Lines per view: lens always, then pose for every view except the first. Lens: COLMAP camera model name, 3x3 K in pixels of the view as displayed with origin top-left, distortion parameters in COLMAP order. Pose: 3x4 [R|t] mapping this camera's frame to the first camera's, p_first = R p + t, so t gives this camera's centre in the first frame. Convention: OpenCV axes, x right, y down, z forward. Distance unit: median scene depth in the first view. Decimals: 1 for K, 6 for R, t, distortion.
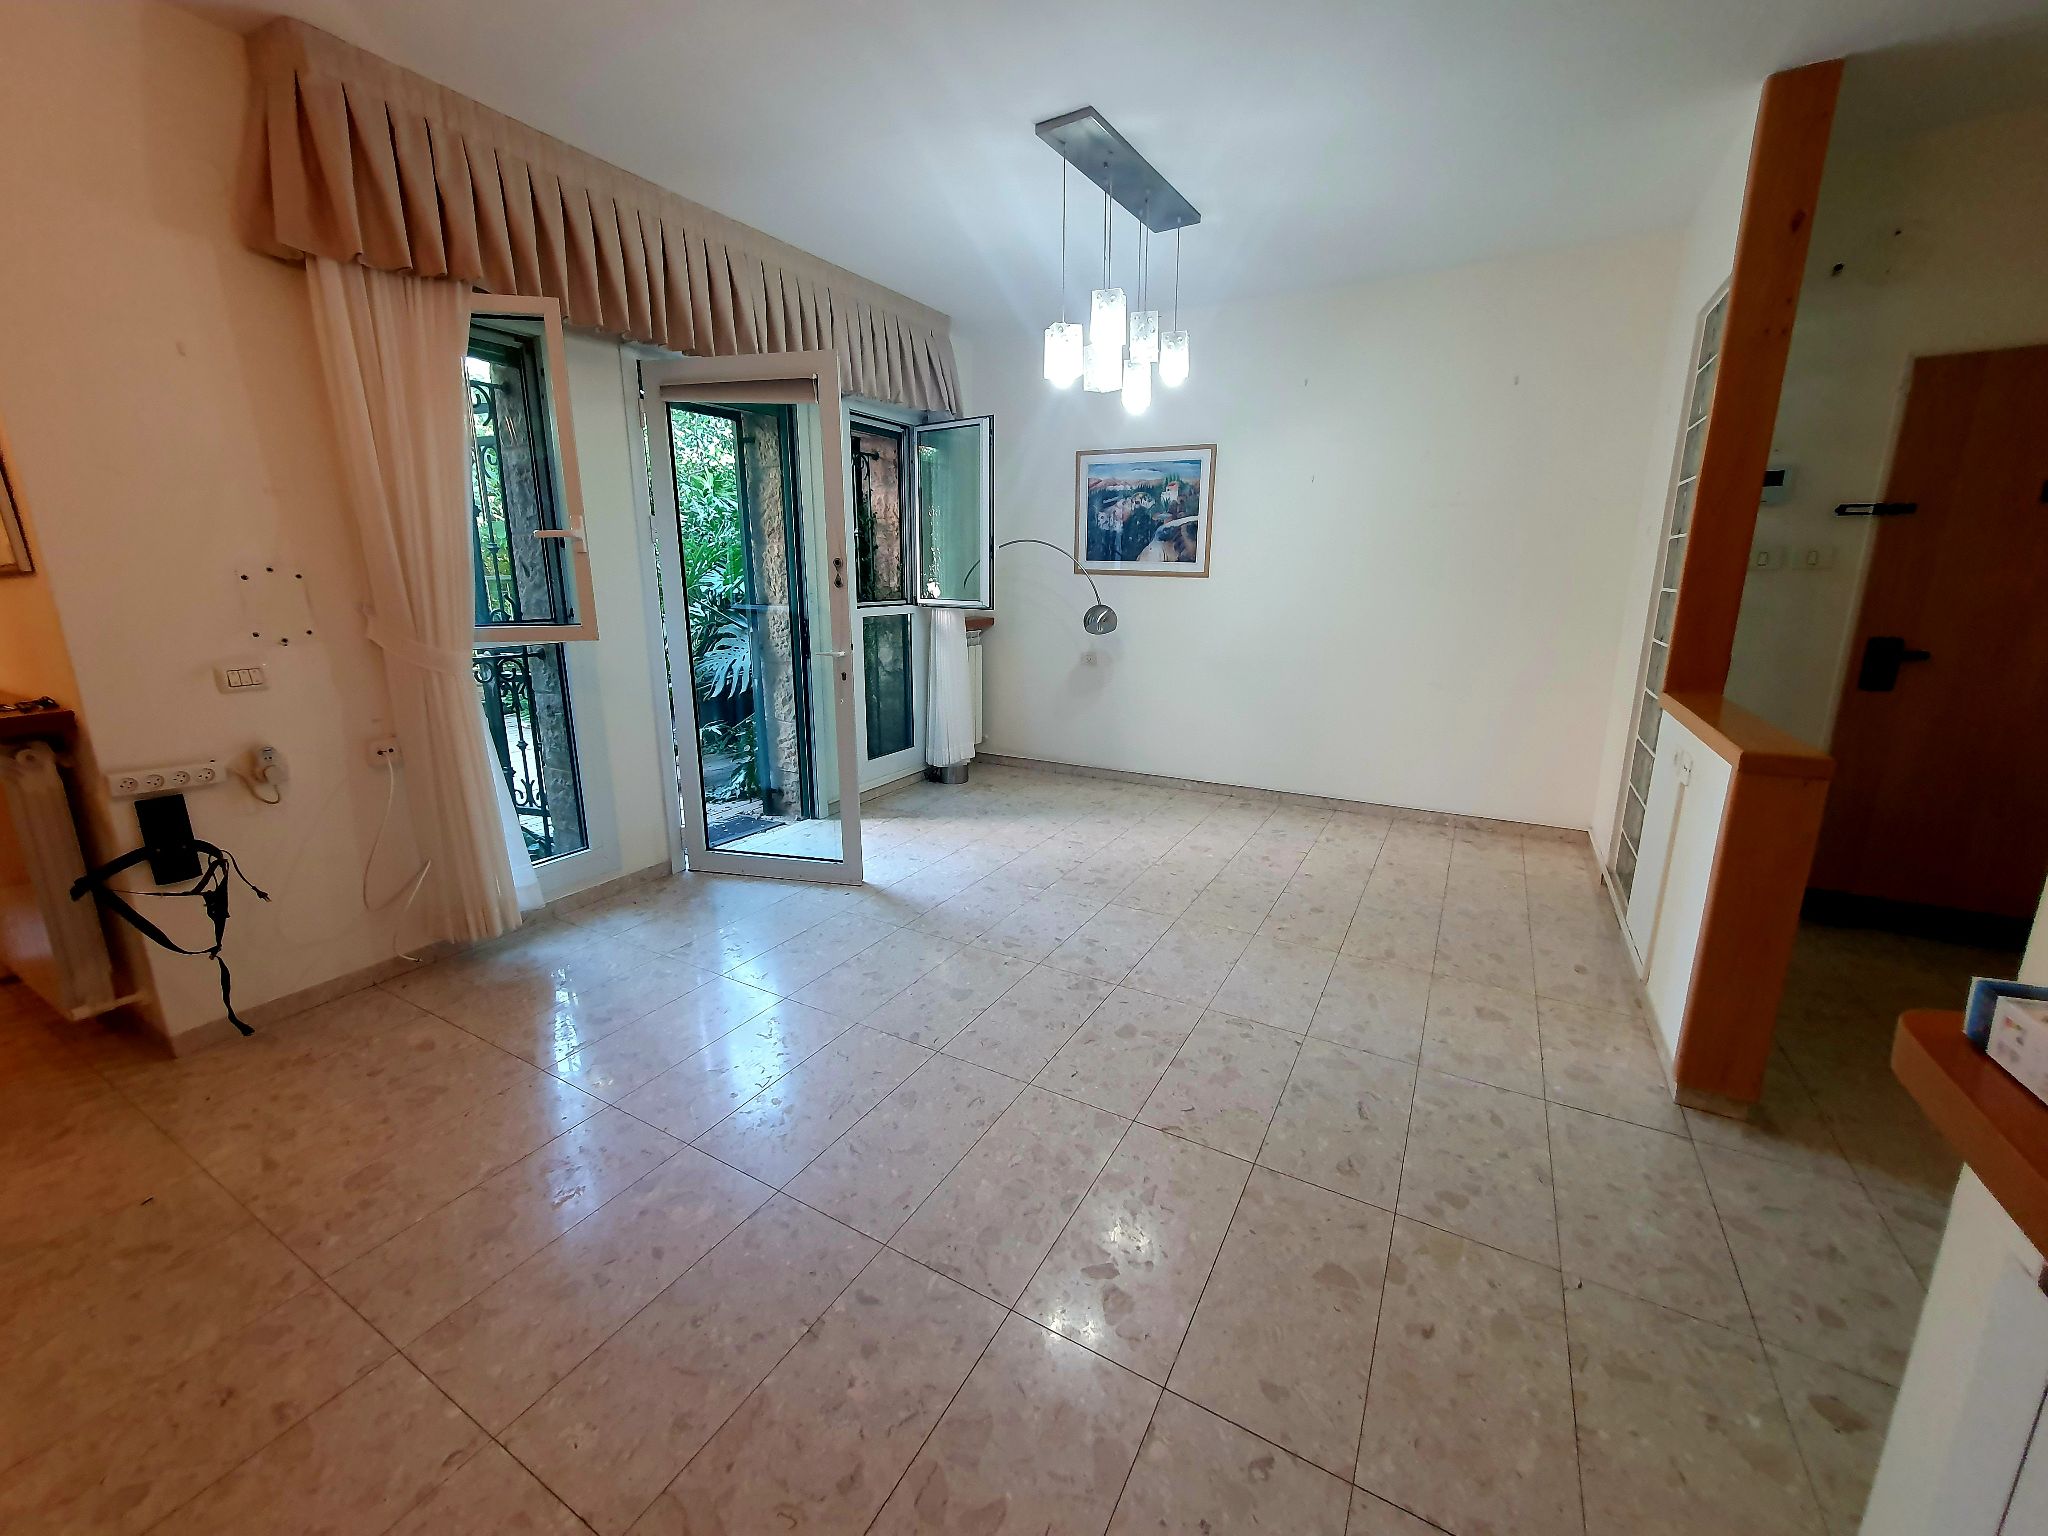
lens RADIAL K [[804.7, 0, 1031.8], [0, 804.7, 748.3], [0, 0, 1]] dist [-0.000544, -0.000114]
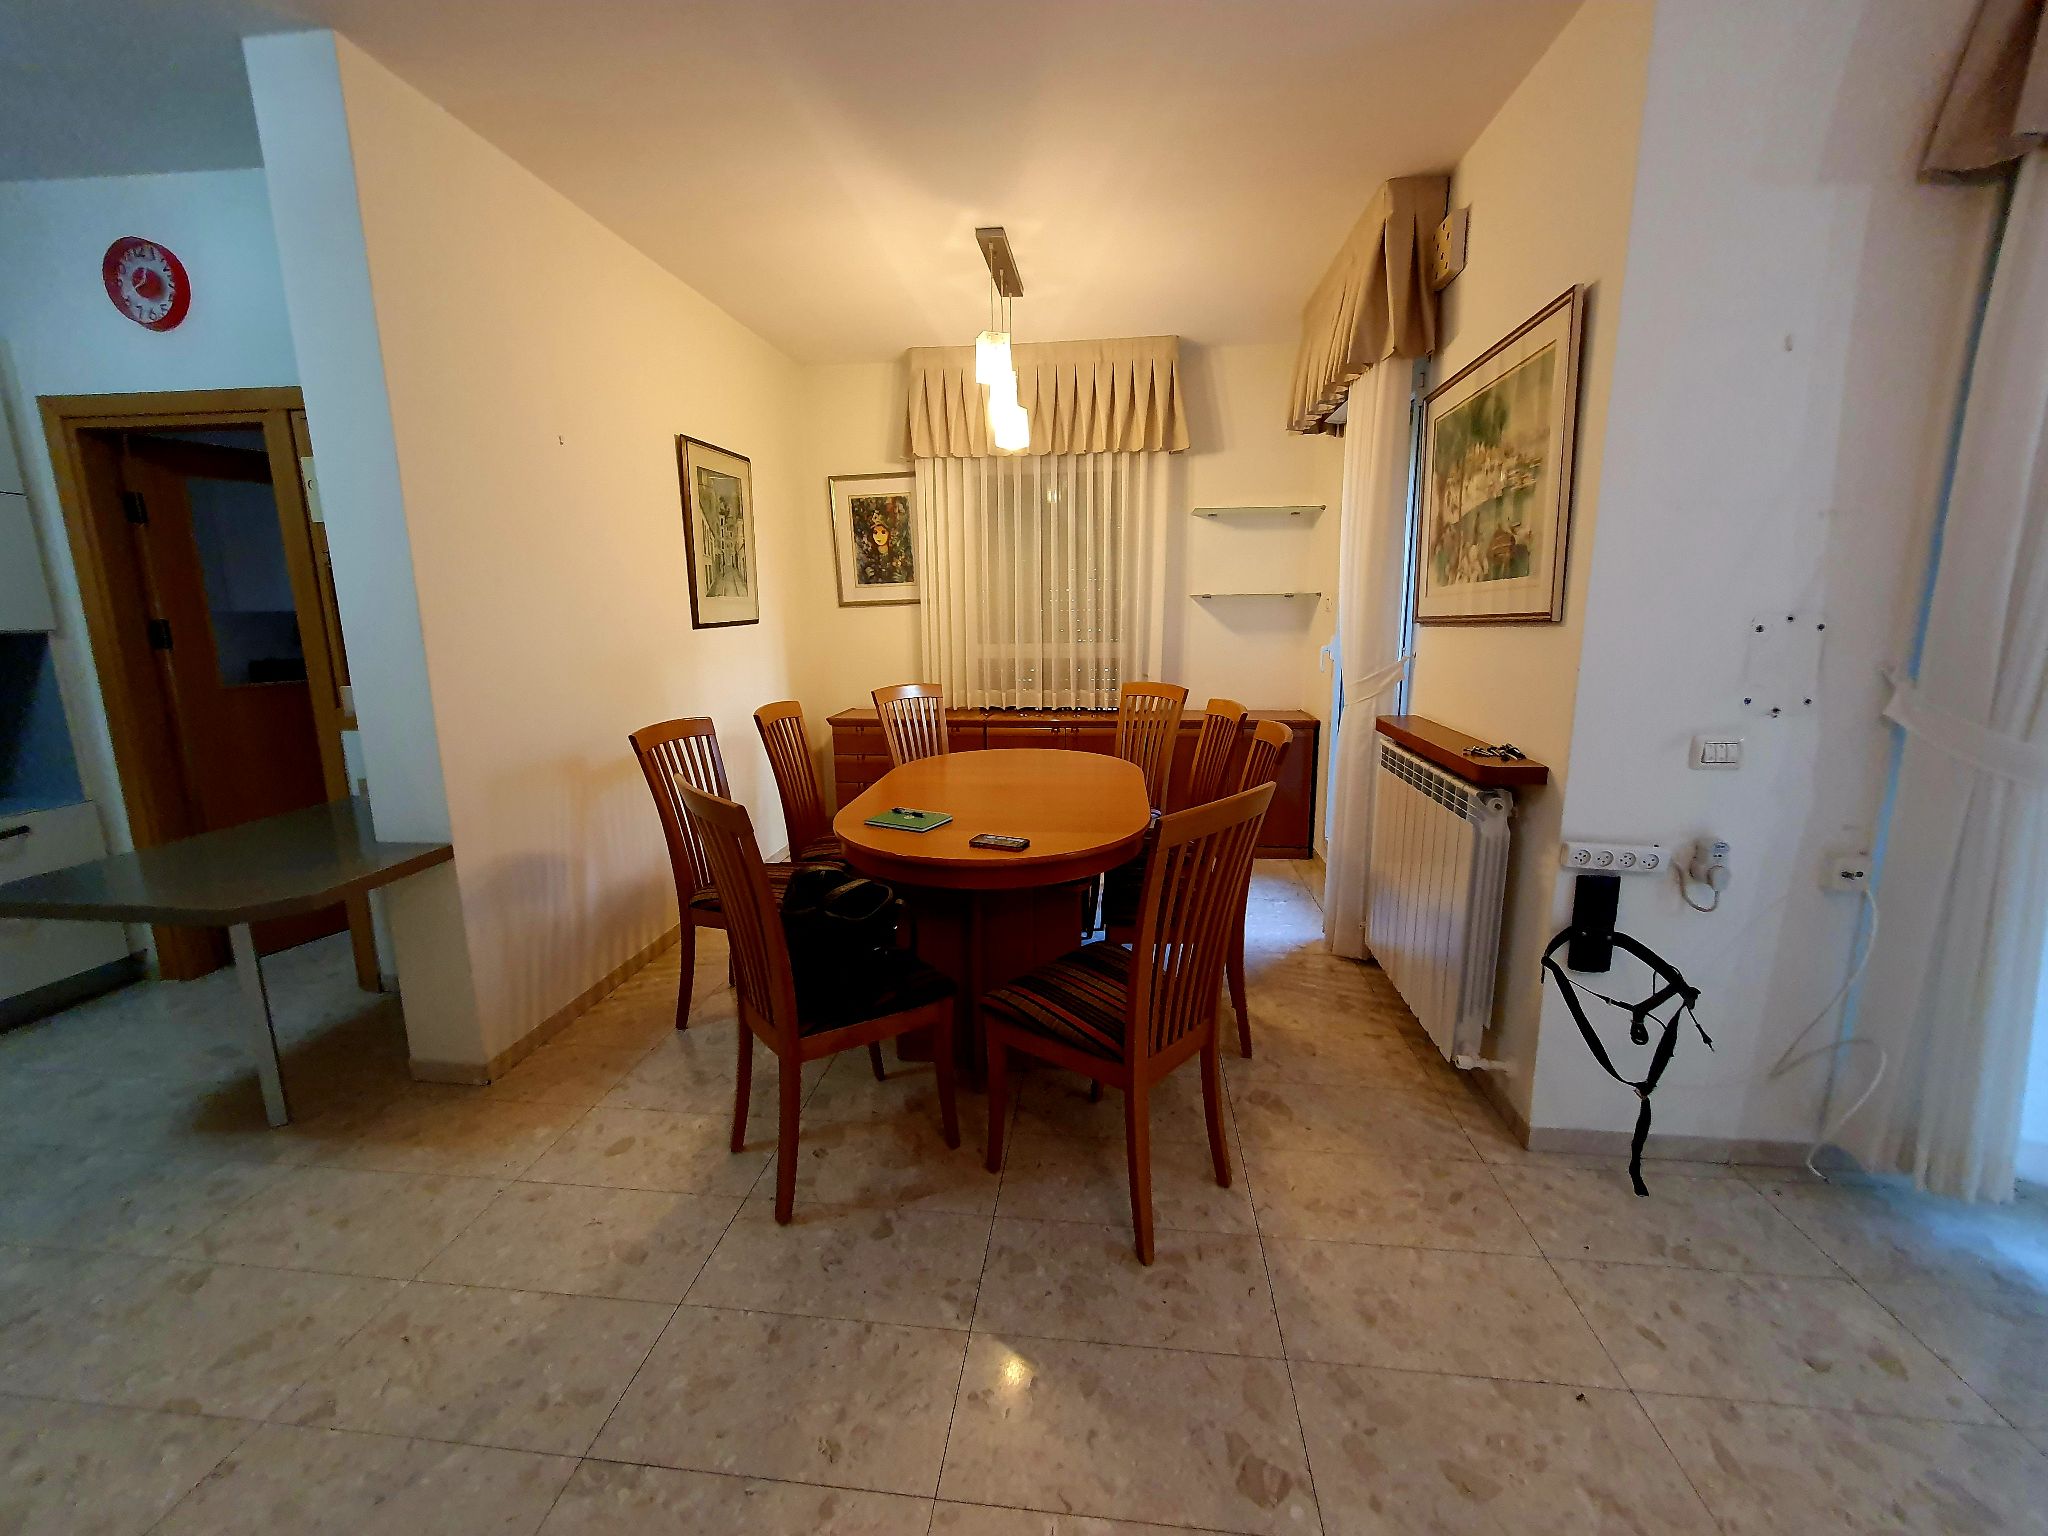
lens RADIAL K [[804.7, 0, 1031.8], [0, 804.7, 748.3], [0, 0, 1]] dist [-0.000544, -0.000114]
pose [[0.380413, 0.155458, -0.911657, -0.519418], [-0.190836, 0.977750, 0.087096, -0.031733], [0.904913, 0.140845, 0.401616, 0.062555]]
